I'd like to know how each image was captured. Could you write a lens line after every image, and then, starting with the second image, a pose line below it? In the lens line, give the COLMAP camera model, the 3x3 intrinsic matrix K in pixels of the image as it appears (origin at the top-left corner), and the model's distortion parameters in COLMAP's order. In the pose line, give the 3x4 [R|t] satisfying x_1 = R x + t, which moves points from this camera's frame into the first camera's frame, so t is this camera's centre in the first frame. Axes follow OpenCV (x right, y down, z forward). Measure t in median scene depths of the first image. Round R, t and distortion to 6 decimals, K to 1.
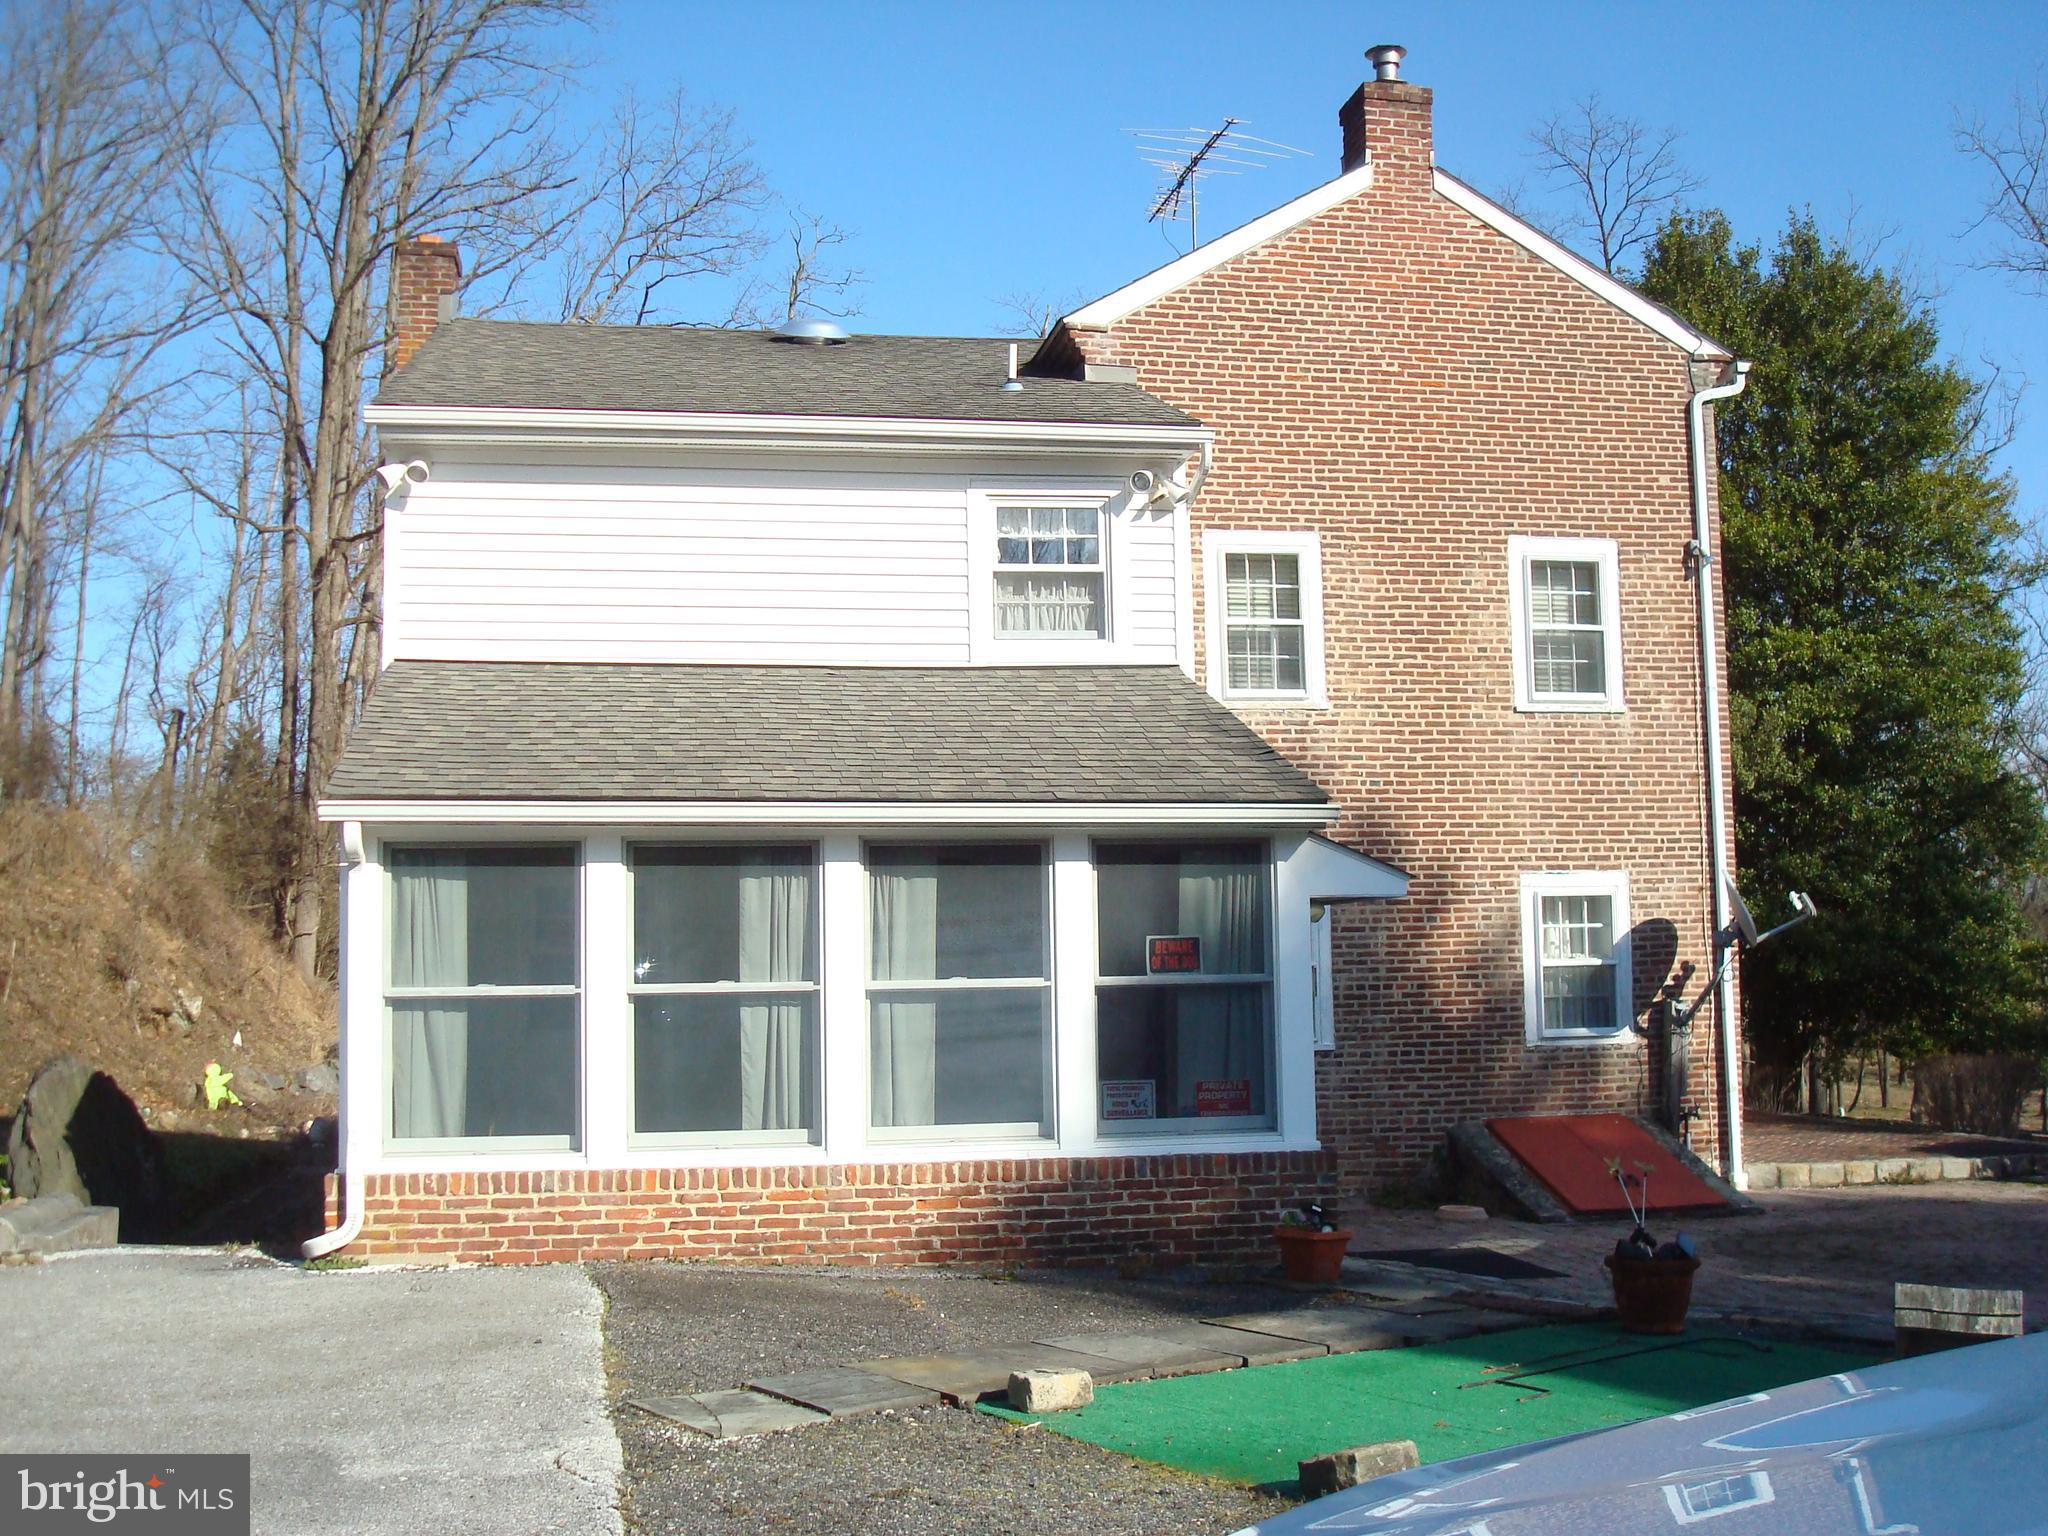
lens RADIAL K [[2084.0, 0, 1024.0], [0, 2084.0, 768.0], [0, 0, 1]] dist [-0.002764, -0.000771]
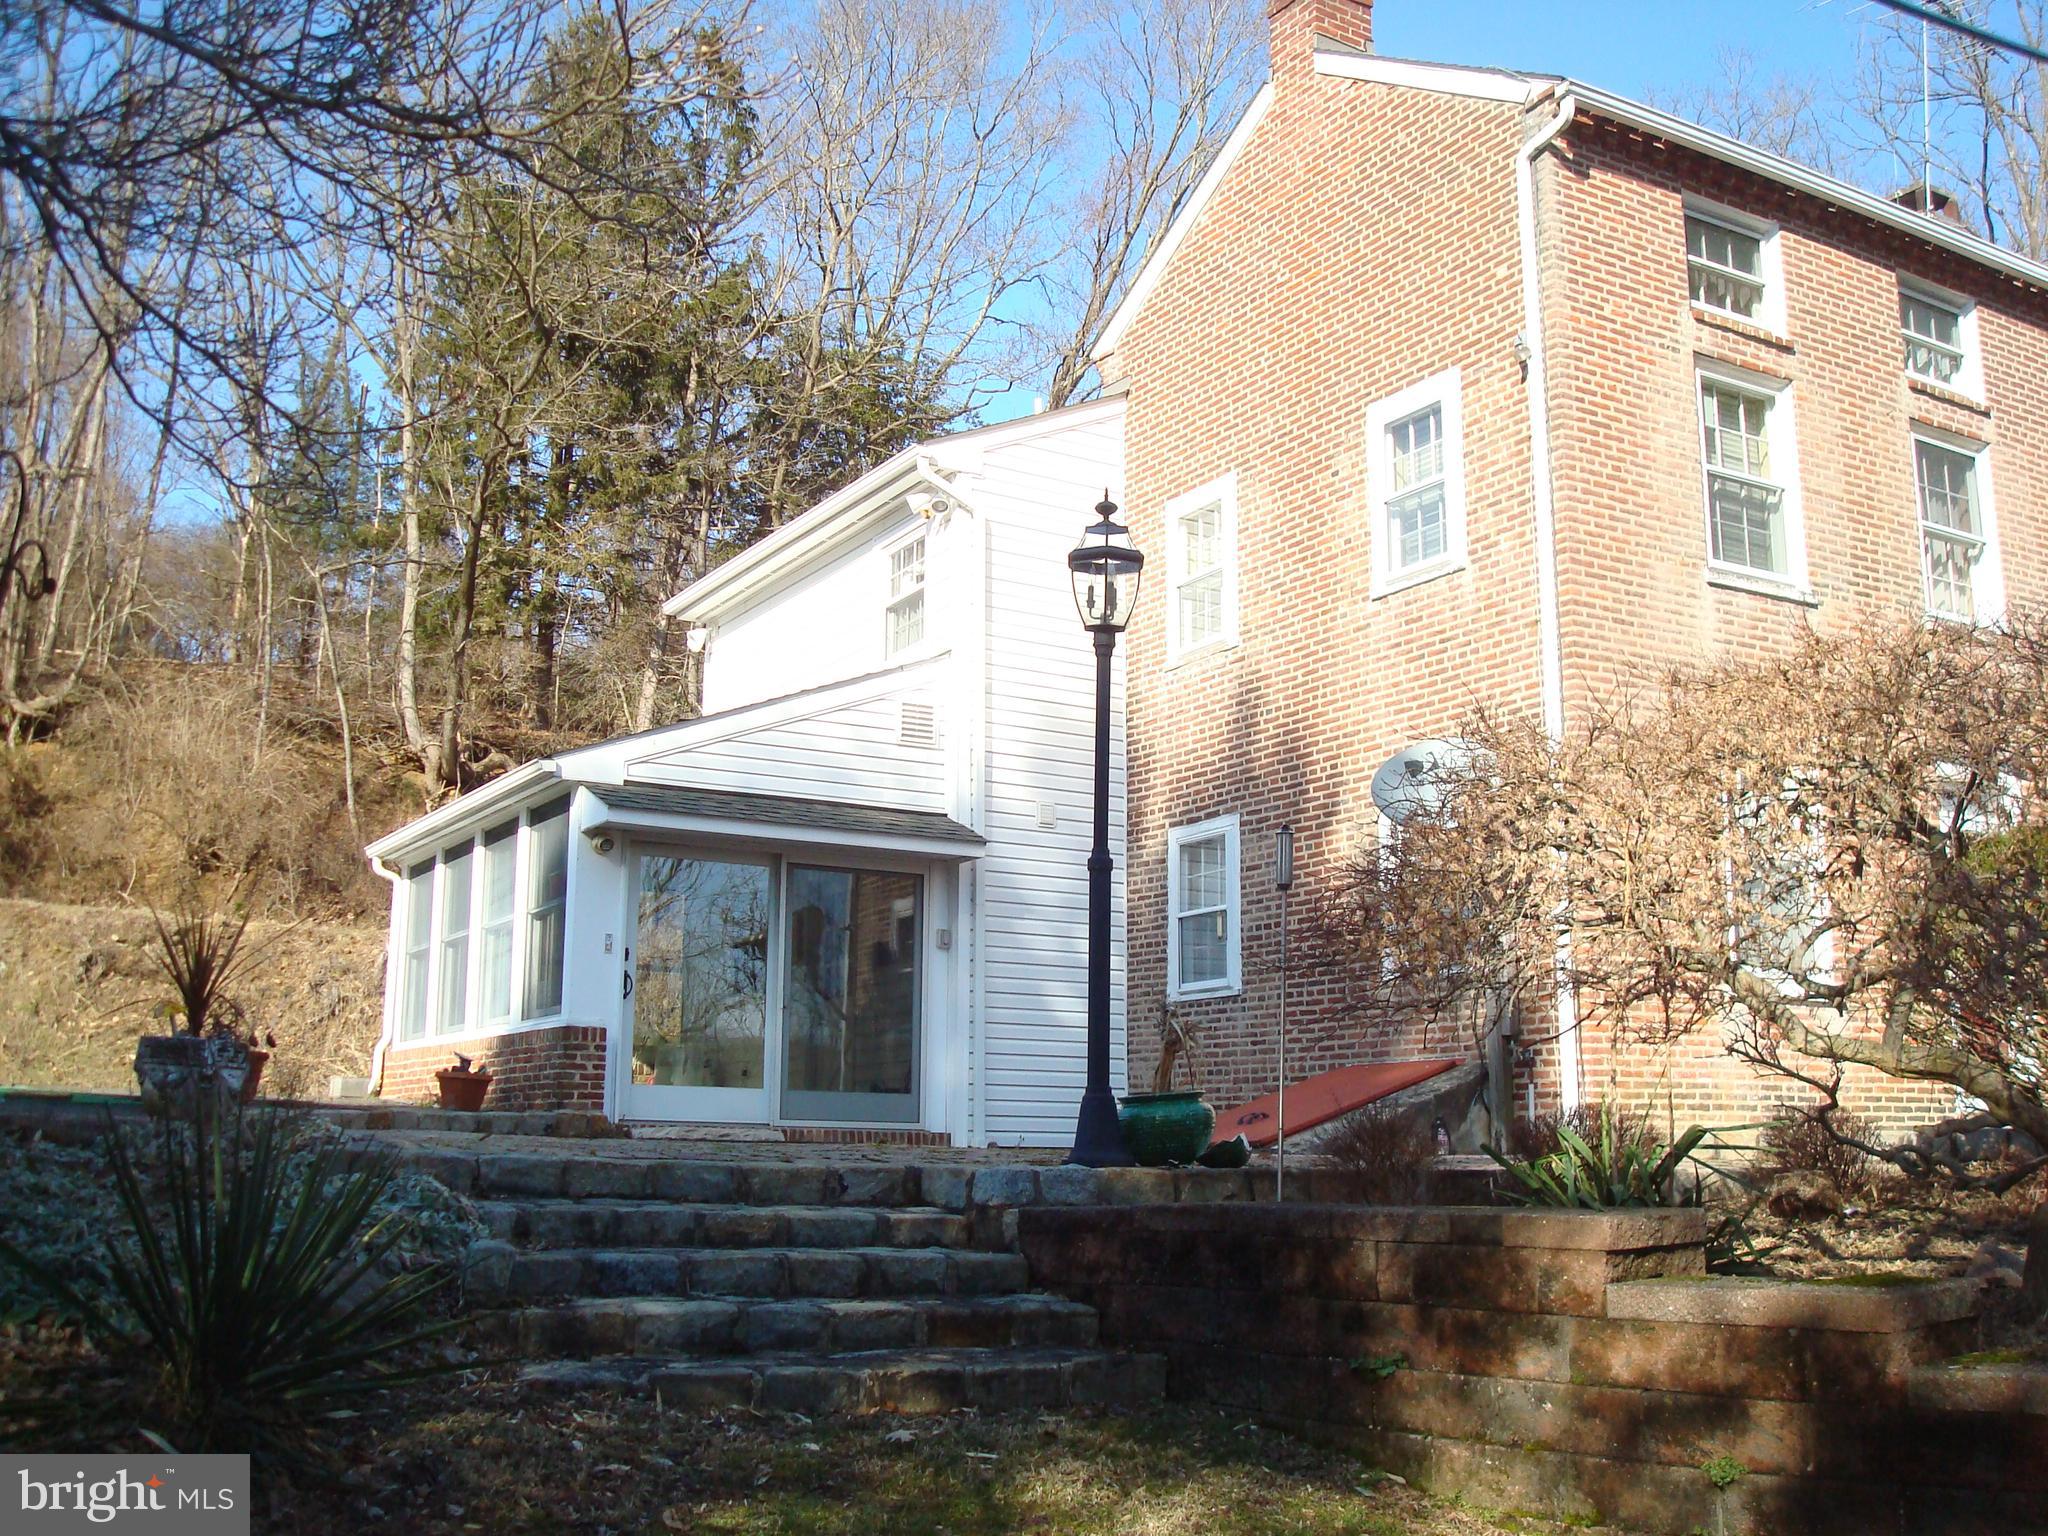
lens RADIAL K [[2084.0, 0, 1024.0], [0, 2084.0, 768.0], [0, 0, 1]] dist [-0.002764, -0.000771]
pose [[0.343190, -0.162302, -0.925137, 0.972028], [0.070935, 0.986623, -0.146775, 0.158684], [0.936584, -0.015253, 0.350112, 0.549520]]
